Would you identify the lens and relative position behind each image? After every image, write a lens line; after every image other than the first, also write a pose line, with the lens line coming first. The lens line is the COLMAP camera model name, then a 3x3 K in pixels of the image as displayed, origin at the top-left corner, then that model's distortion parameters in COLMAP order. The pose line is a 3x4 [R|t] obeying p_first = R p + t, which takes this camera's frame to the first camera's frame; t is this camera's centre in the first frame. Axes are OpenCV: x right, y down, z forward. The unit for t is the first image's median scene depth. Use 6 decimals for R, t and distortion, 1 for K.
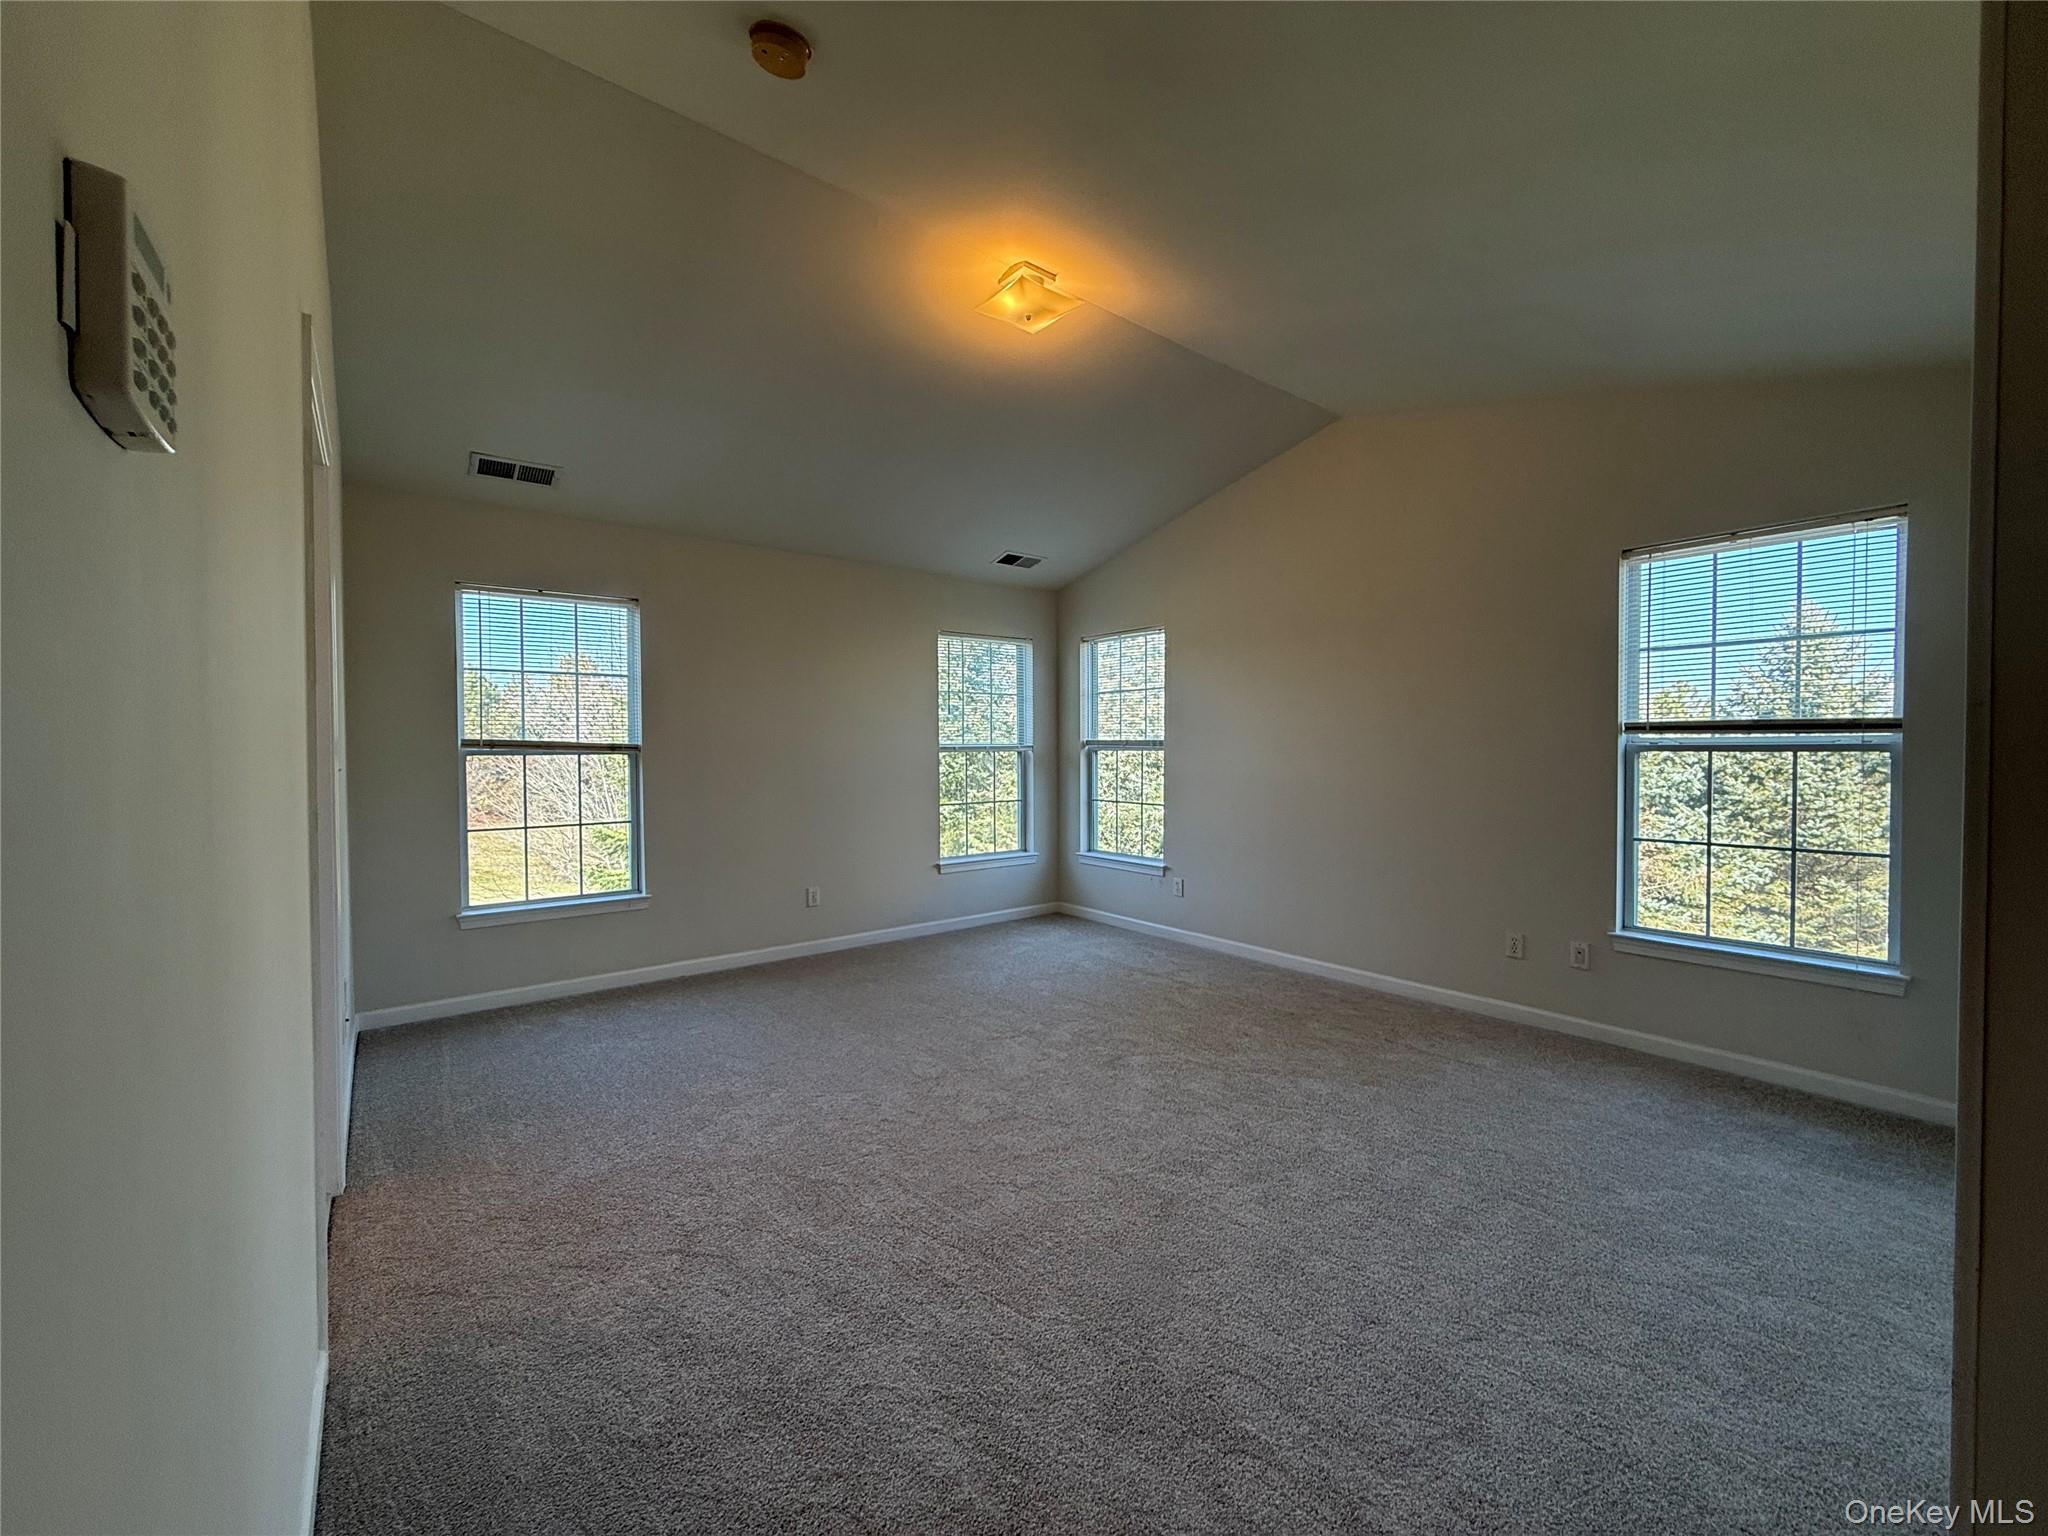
lens RADIAL K [[812.5, 0, 1024.0], [0, 812.5, 768.0], [0, 0, 1]] dist [-0.000409, 0.000005]
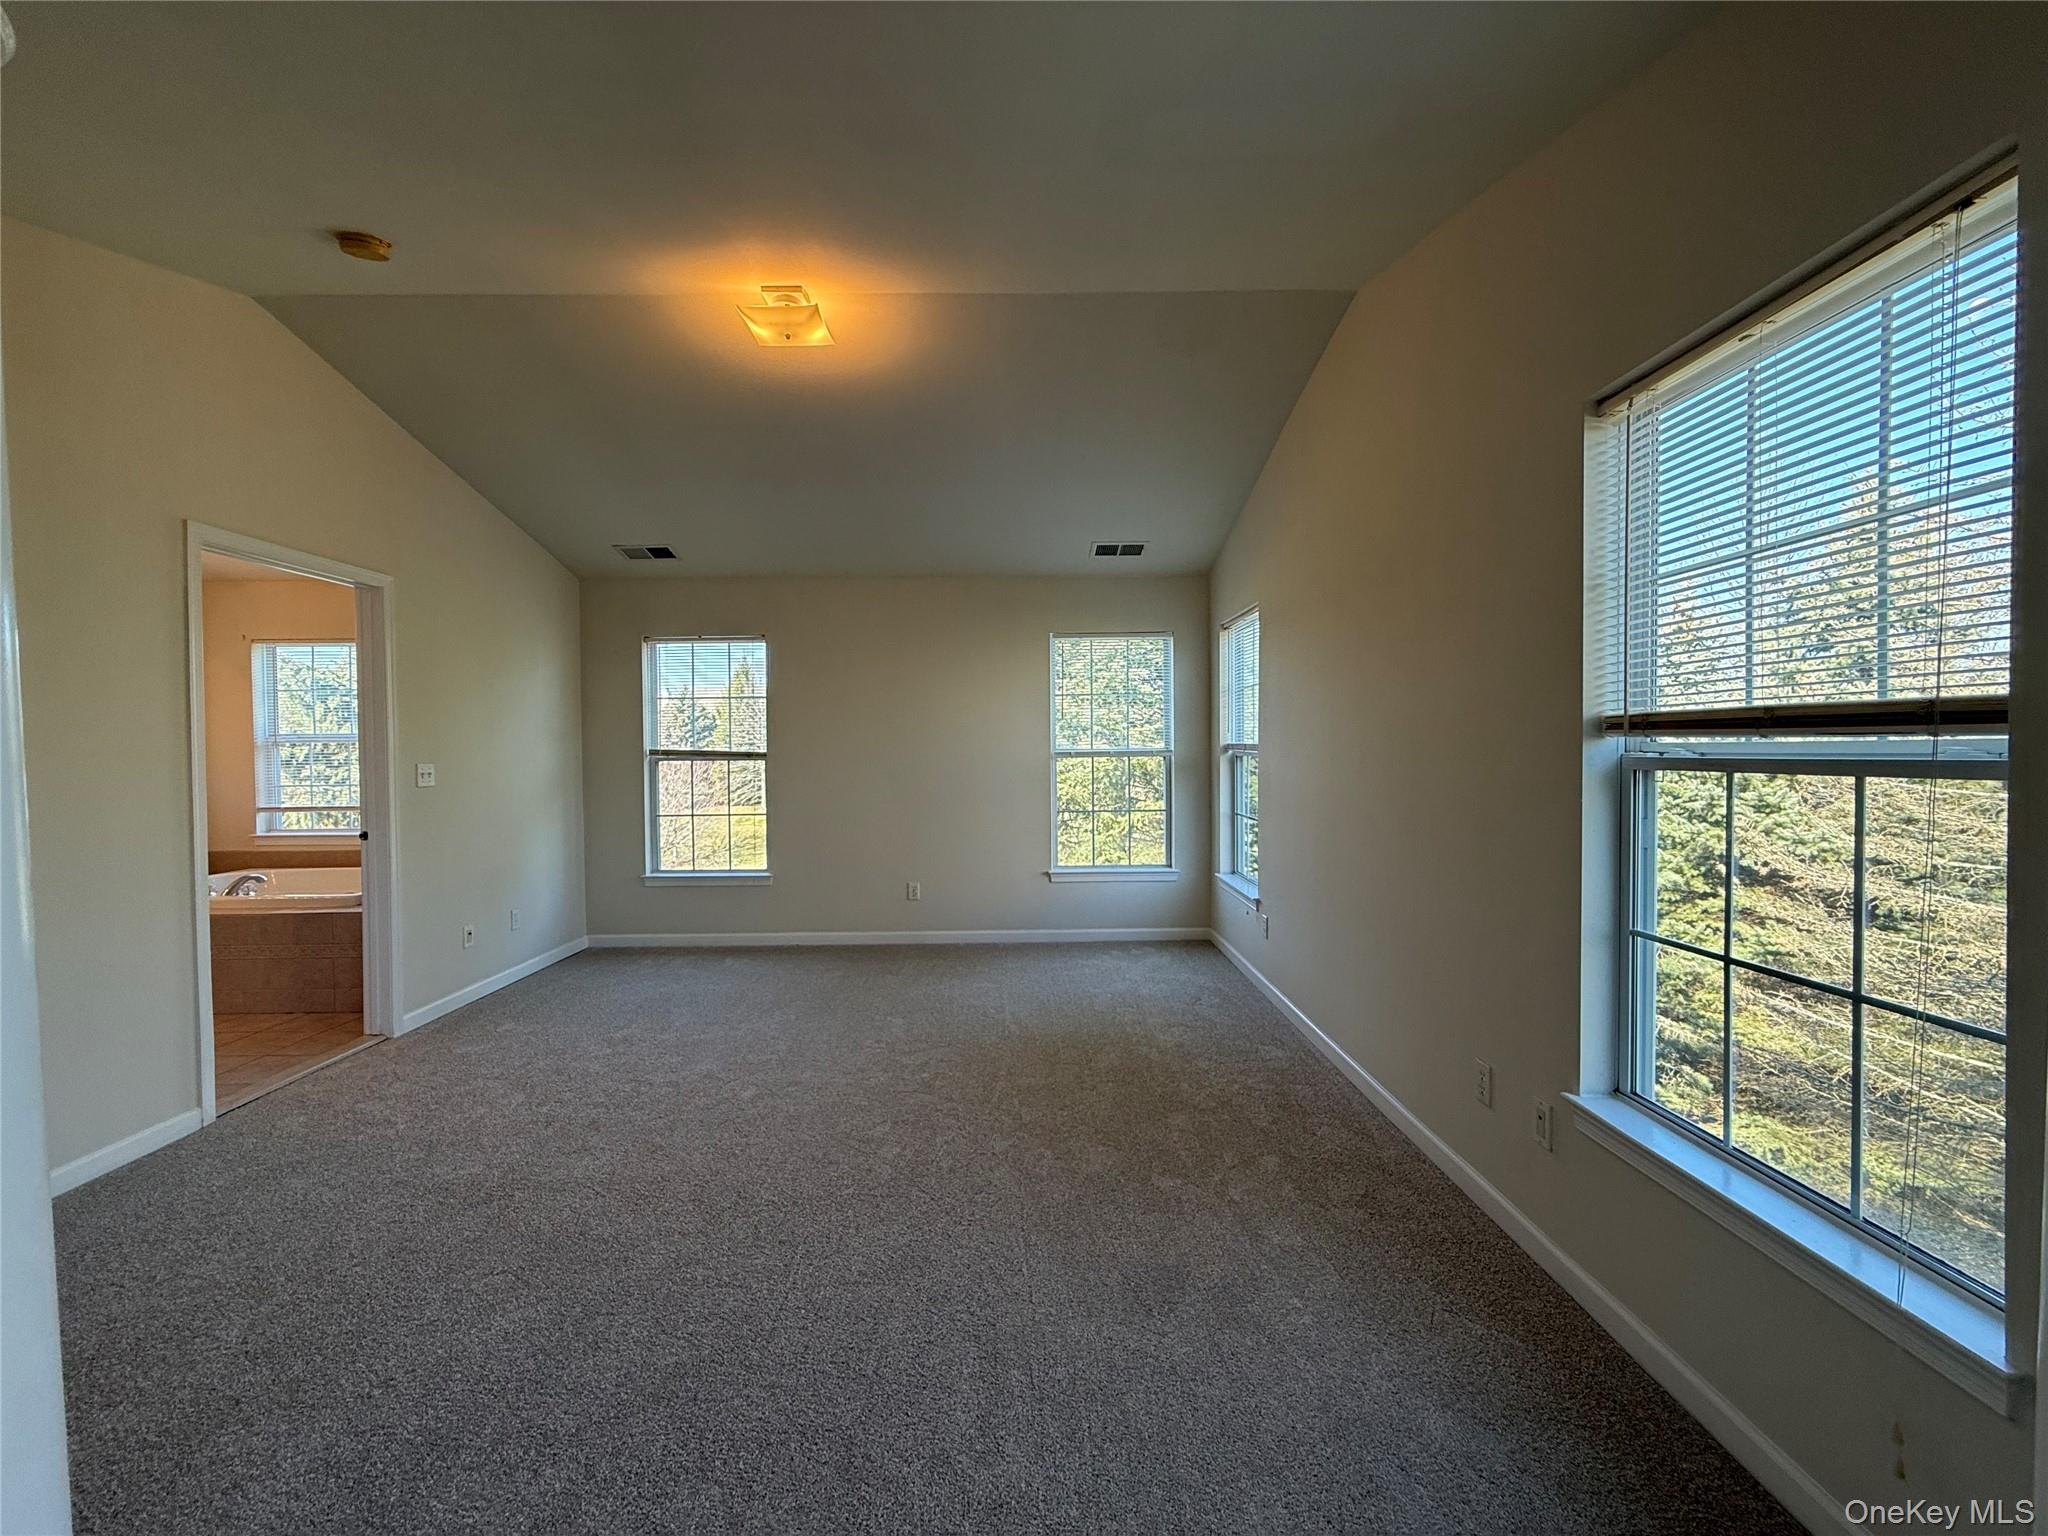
lens RADIAL K [[812.5, 0, 1024.0], [0, 812.5, 768.0], [0, 0, 1]] dist [-0.000409, 0.000005]
pose [[0.792582, 0.010807, -0.609670, 0.613594], [-0.009540, 0.999940, 0.005322, -0.015994], [0.609691, 0.001598, 0.792638, 0.267081]]
